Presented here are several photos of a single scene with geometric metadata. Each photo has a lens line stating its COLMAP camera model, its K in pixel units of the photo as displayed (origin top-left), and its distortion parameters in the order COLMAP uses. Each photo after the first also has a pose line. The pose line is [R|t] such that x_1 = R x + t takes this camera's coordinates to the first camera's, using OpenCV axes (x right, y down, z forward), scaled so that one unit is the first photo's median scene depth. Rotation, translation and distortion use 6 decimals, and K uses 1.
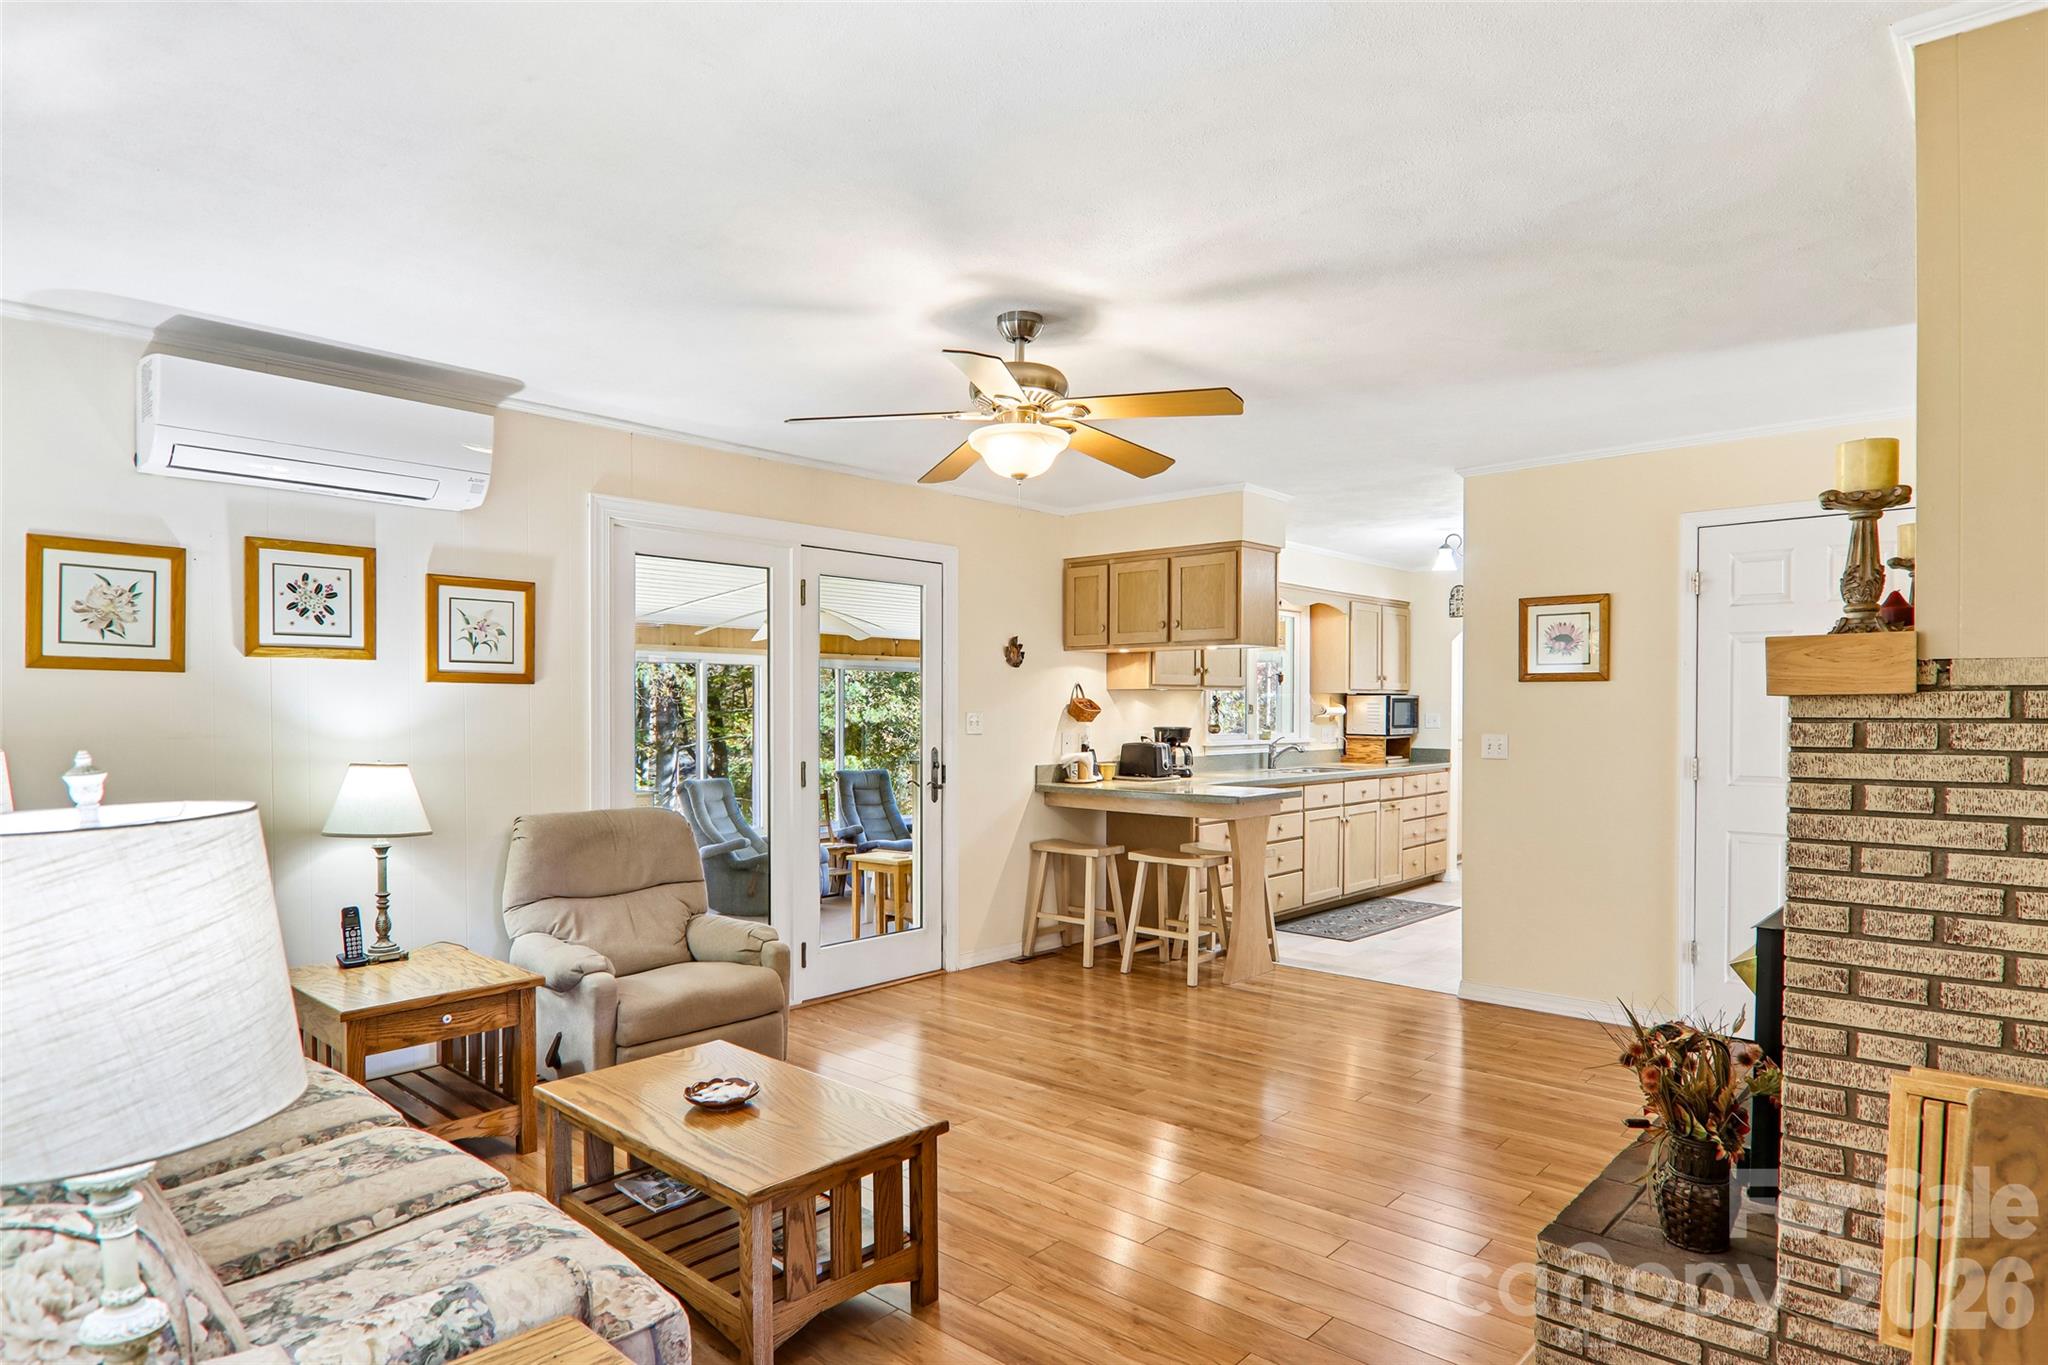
lens RADIAL K [[1146.0, 0, 1028.7], [0, 1146.0, 732.7], [0, 0, 1]] dist [0.005836, -0.020722]
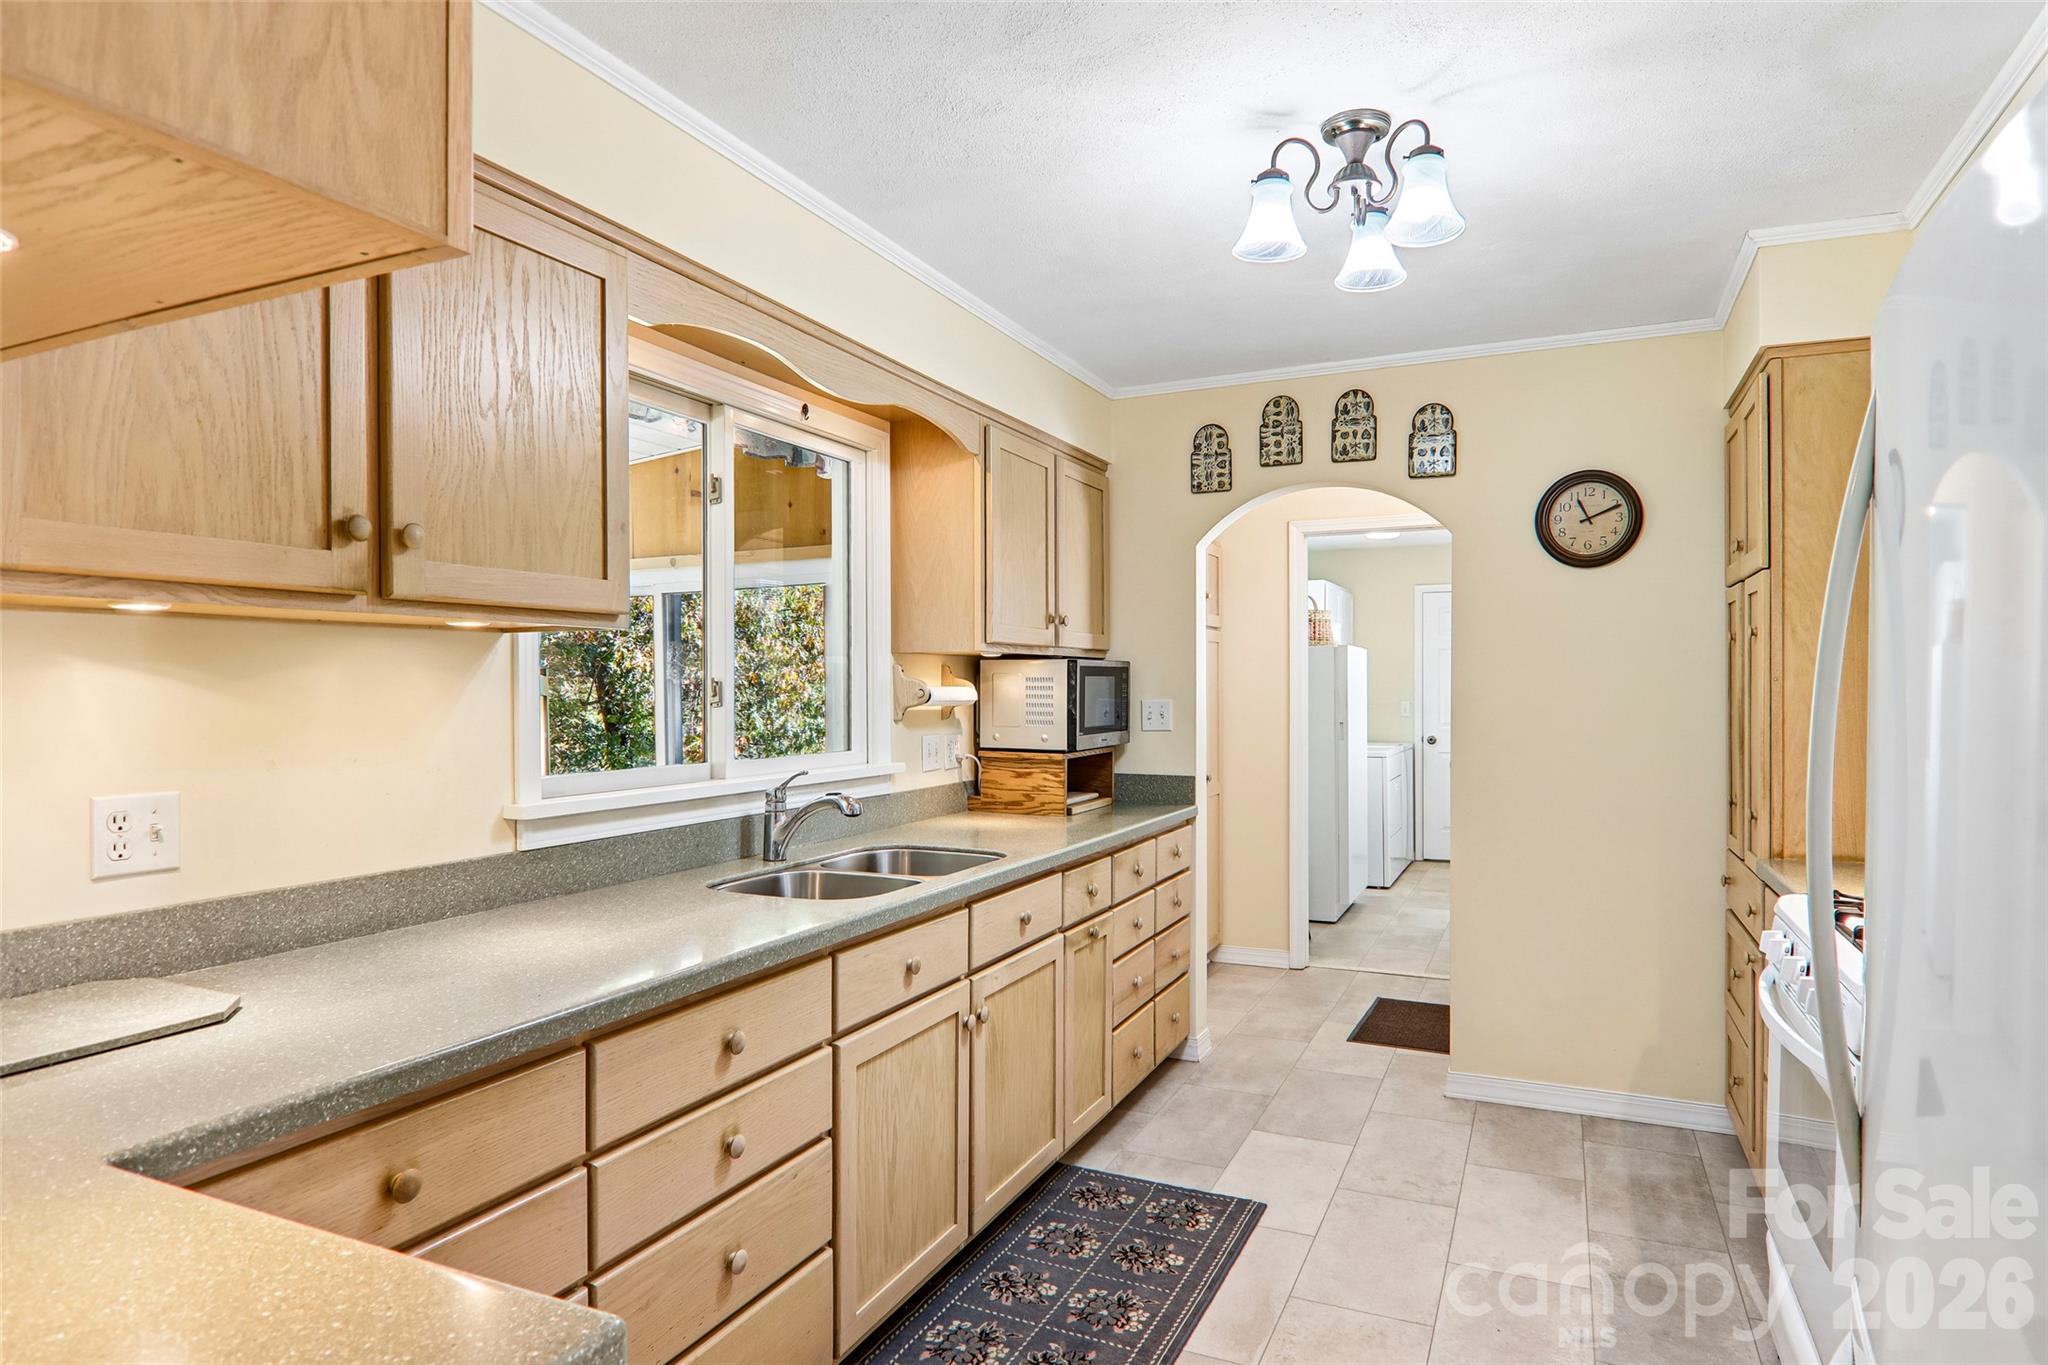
lens RADIAL K [[1165.7, 0, 1025.0], [0, 1165.7, 710.6], [0, 0, 1]] dist [0.004464, -0.020548]
pose [[0.954859, -0.008103, 0.296950, 0.362472], [0.008725, 0.999962, -0.000769, -0.028270], [-0.296932, 0.003326, 0.954893, 1.278544]]
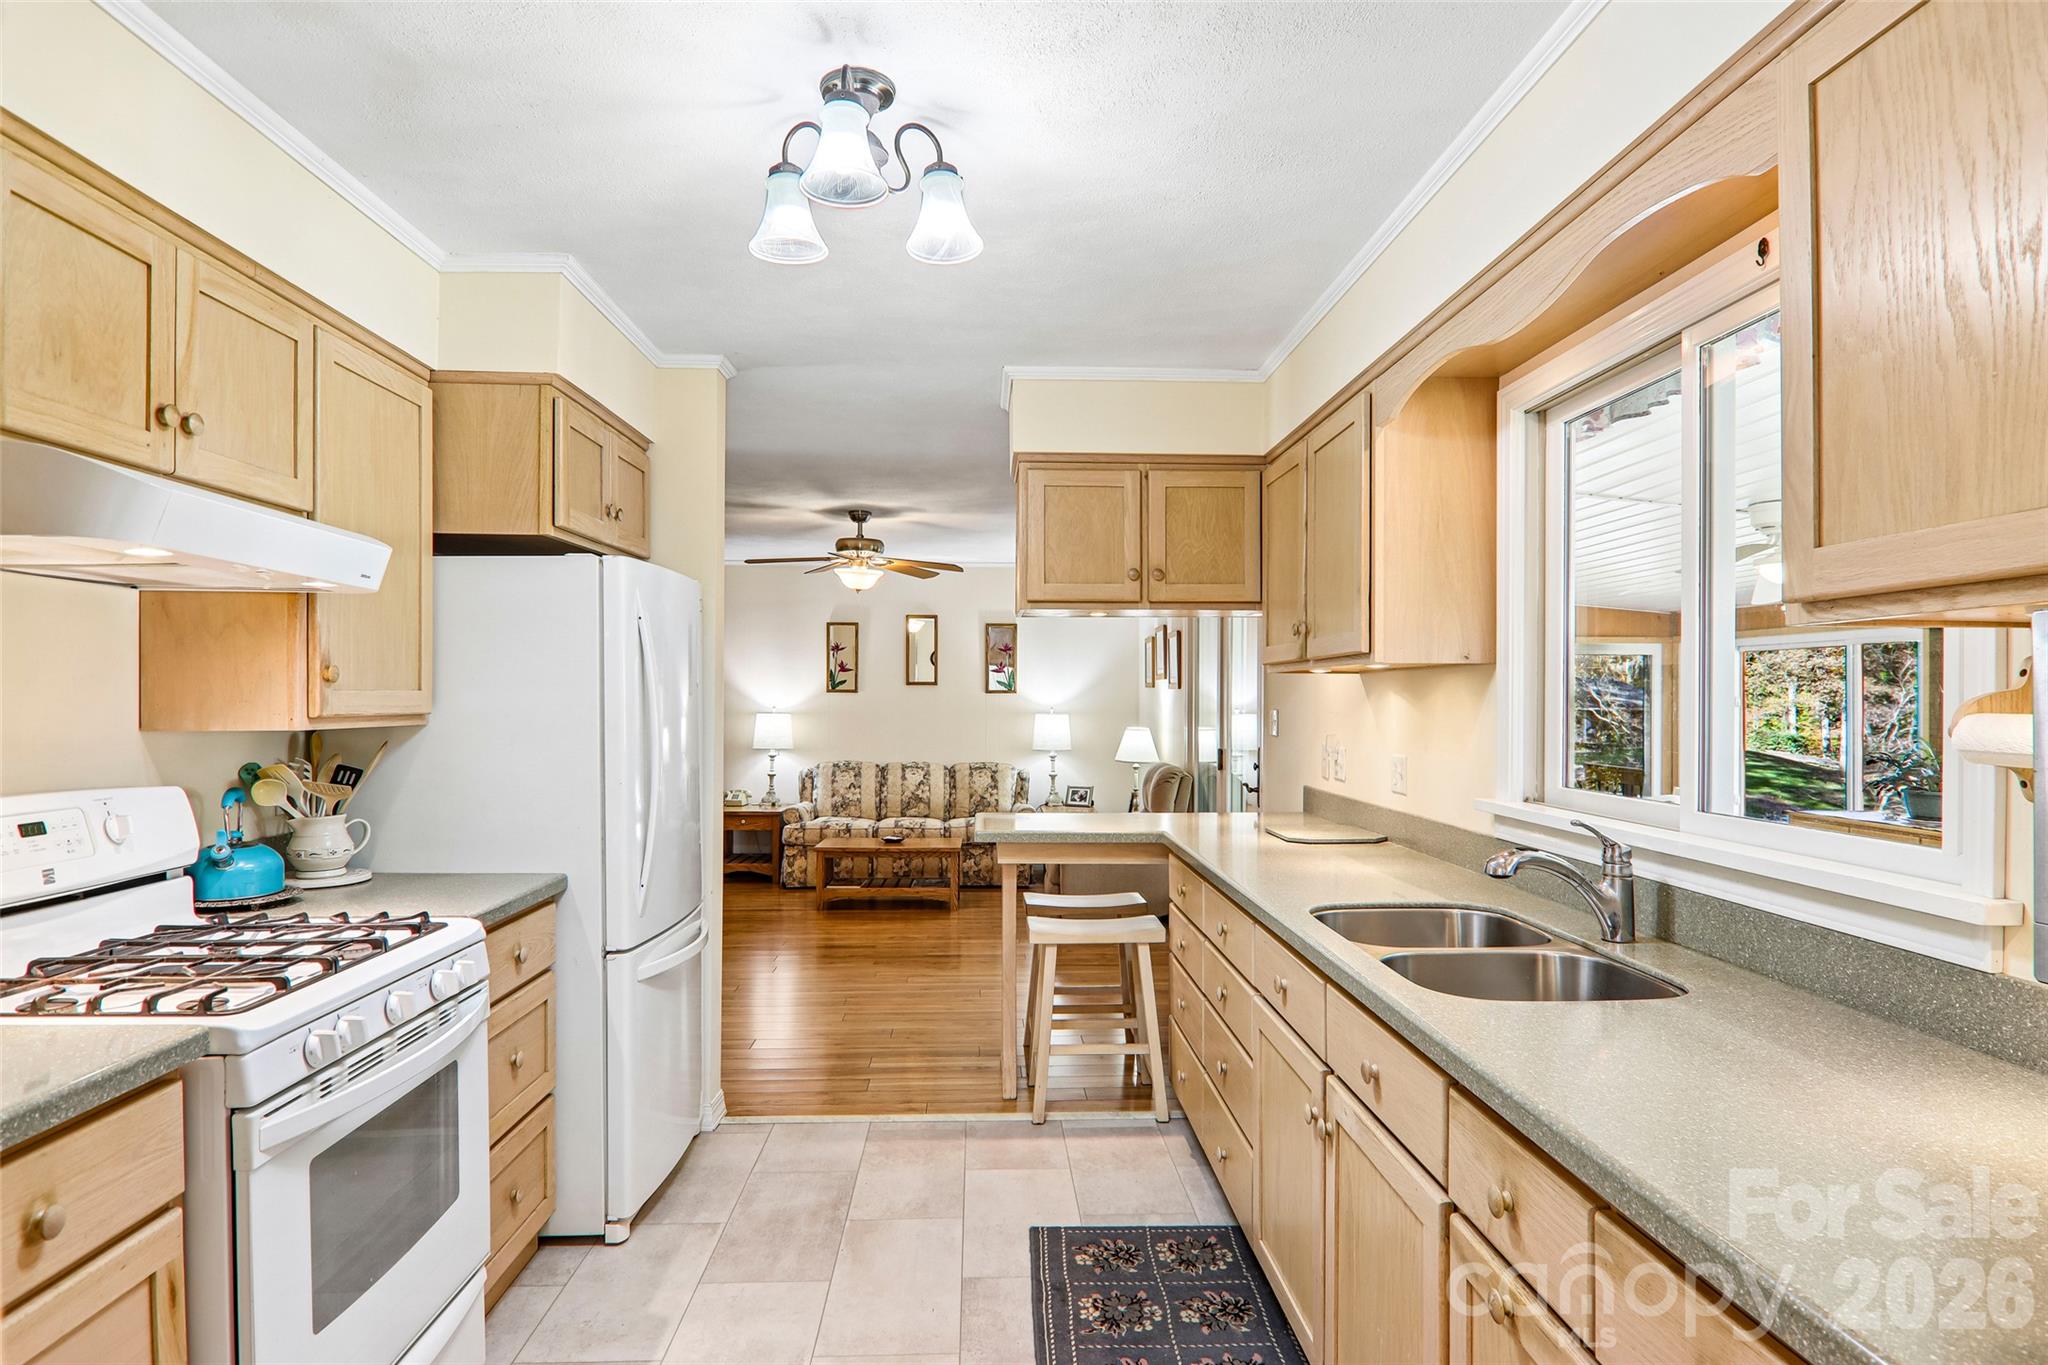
lens RADIAL K [[1142.7, 0, 1028.4], [0, 1142.7, 705.4], [0, 0, 1]] dist [0.001680, -0.001738]
pose [[-0.713360, 0.001701, -0.700796, 0.999993], [-0.018013, 0.999622, 0.020762, -0.052280], [0.700567, 0.027435, -0.713059, 2.209001]]
